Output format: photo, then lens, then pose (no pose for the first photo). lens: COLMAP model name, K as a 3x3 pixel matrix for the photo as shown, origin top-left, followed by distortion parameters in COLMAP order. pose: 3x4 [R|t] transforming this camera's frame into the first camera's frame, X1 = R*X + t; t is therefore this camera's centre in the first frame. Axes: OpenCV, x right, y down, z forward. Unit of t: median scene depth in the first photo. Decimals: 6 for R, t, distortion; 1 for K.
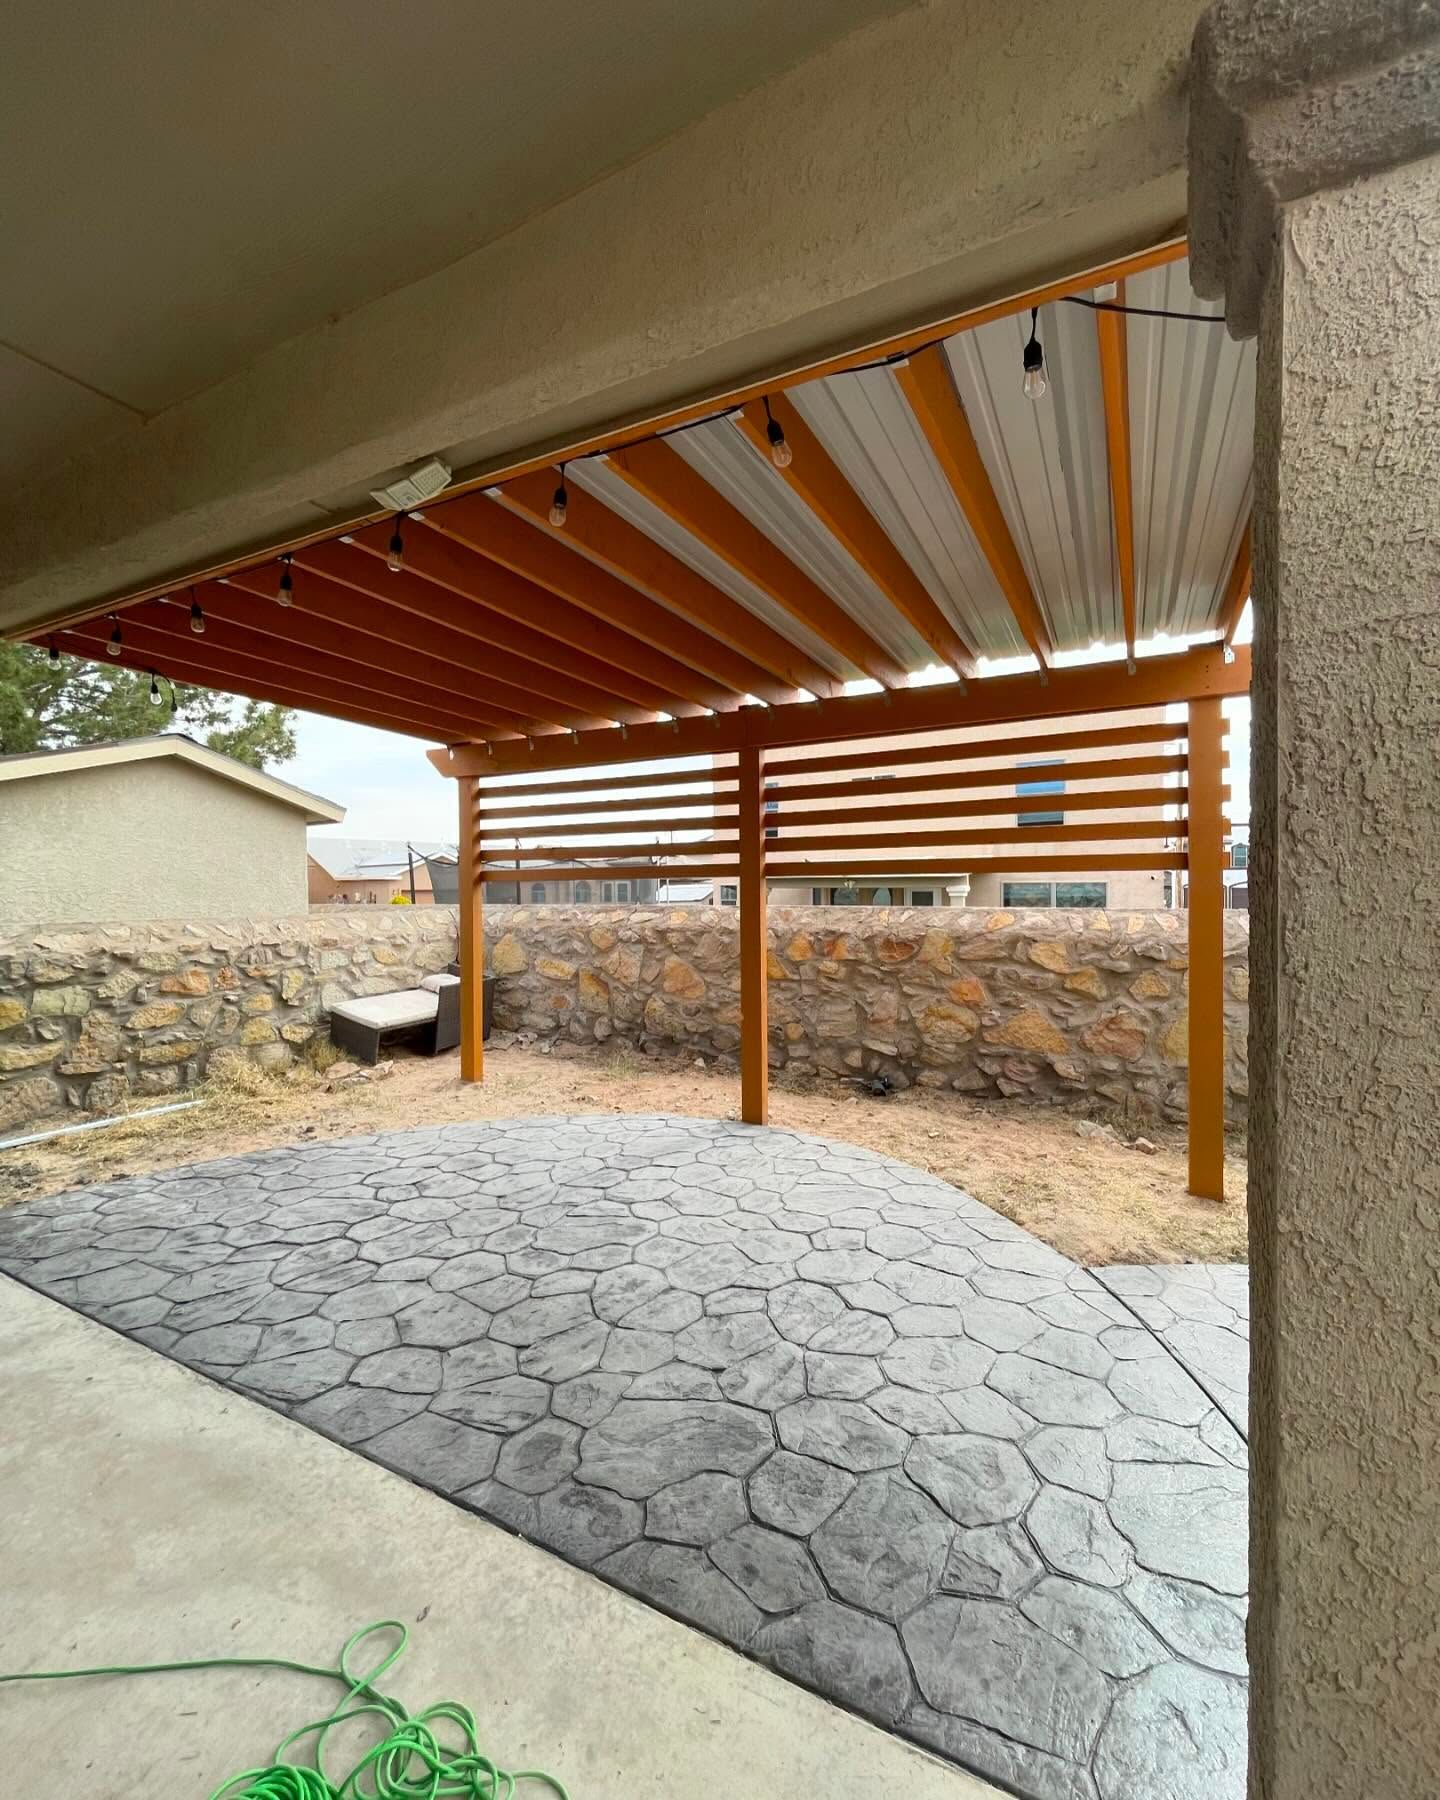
lens RADIAL K [[772.6, 0, 720.6], [0, 772.6, 897.7], [0, 0, 1]] dist [0.002131, 0.000251]
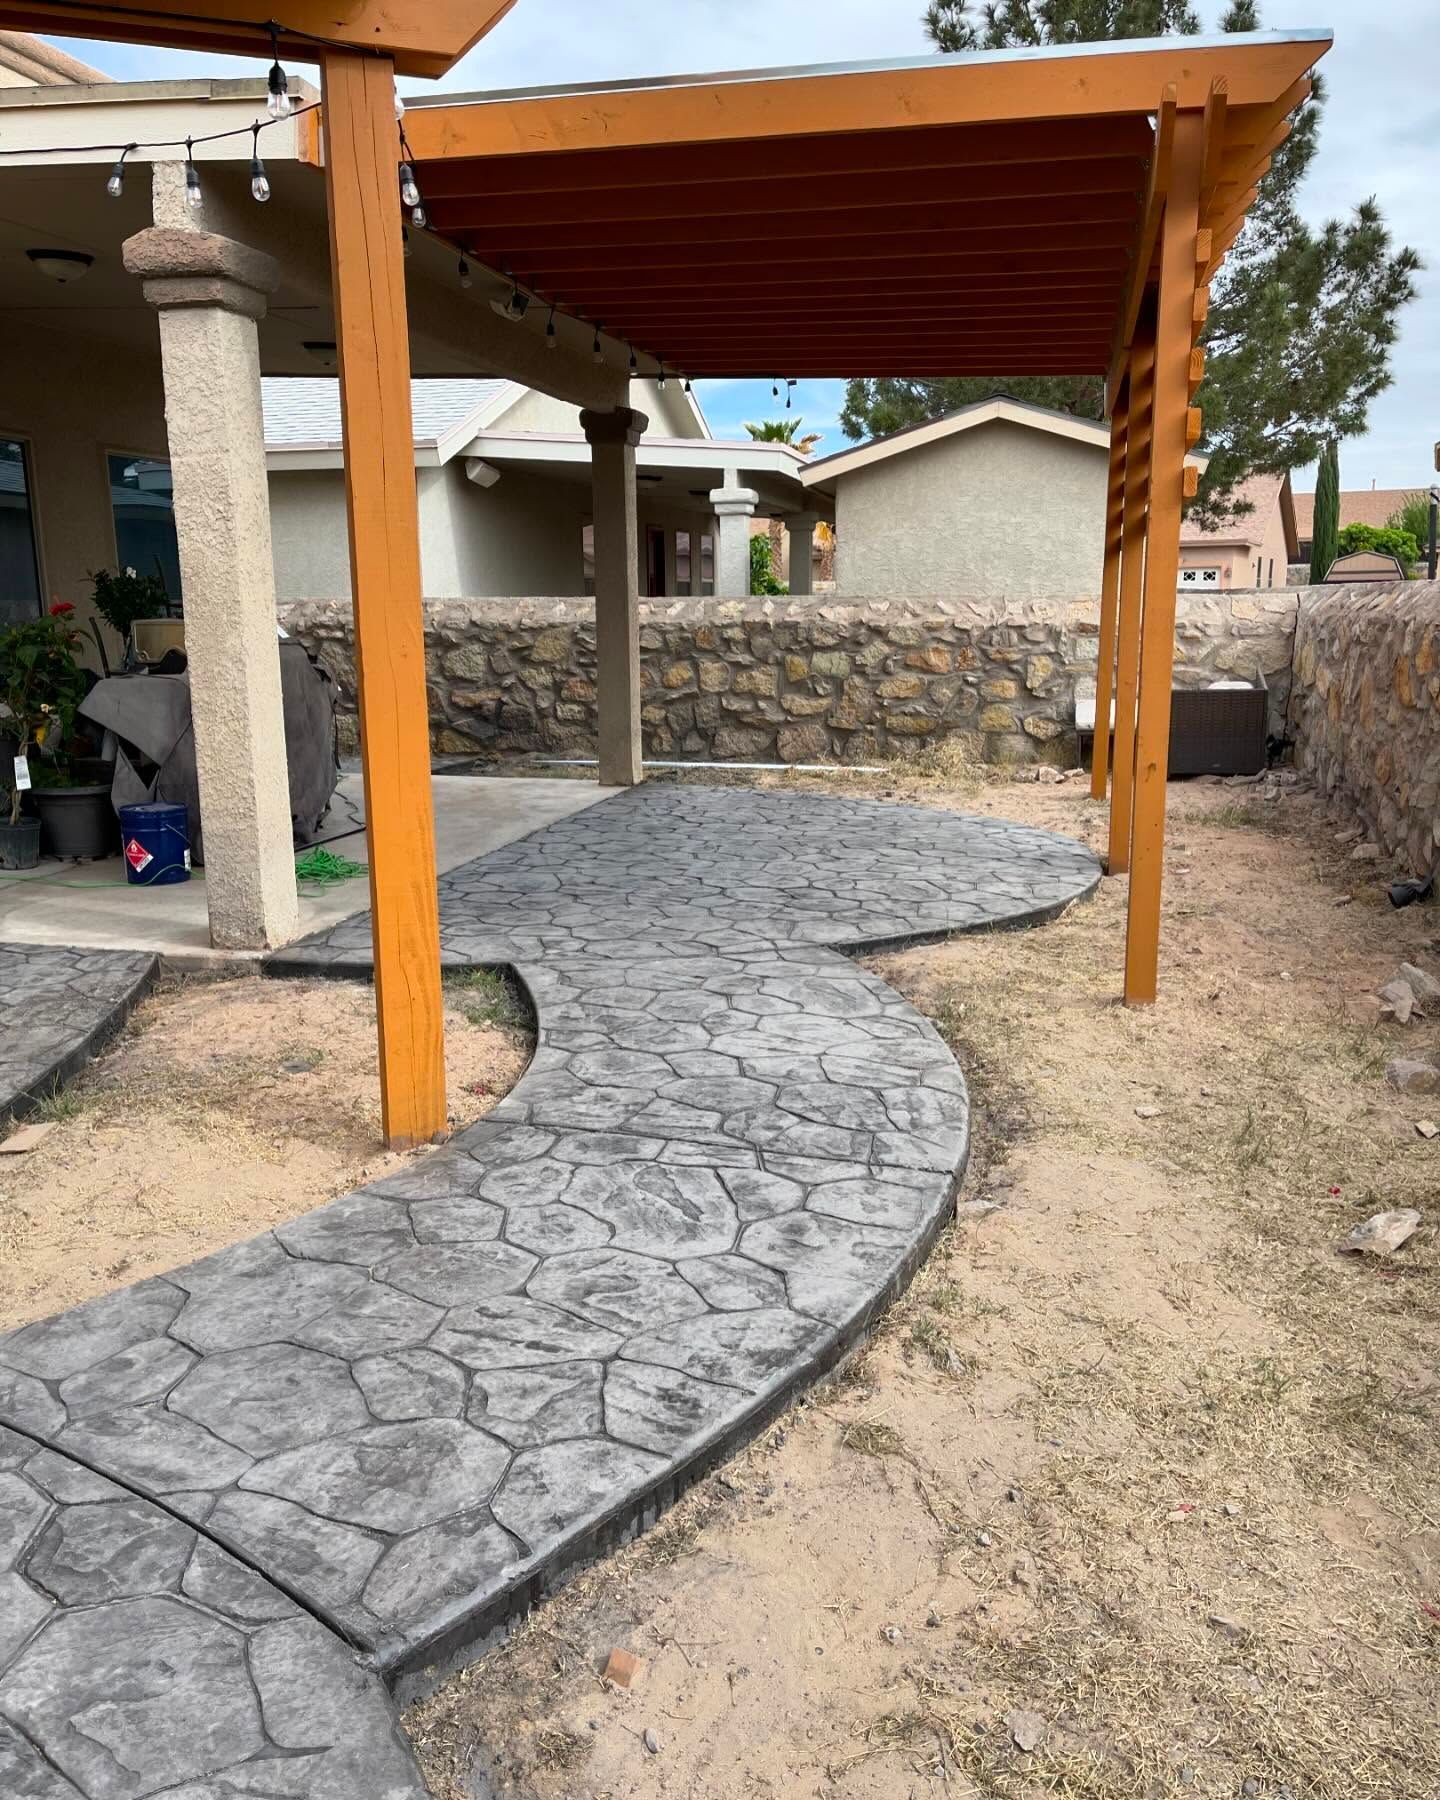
lens RADIAL K [[1369.4, 0, 722.3], [0, 1369.4, 899.1], [0, 0, 1]] dist [0.005495, 0.000245]
pose [[0.282926, 0.211819, -0.935460, 0.987286], [-0.003622, 0.975538, 0.219799, 0.022176], [0.959135, -0.058799, 0.276772, 0.211904]]
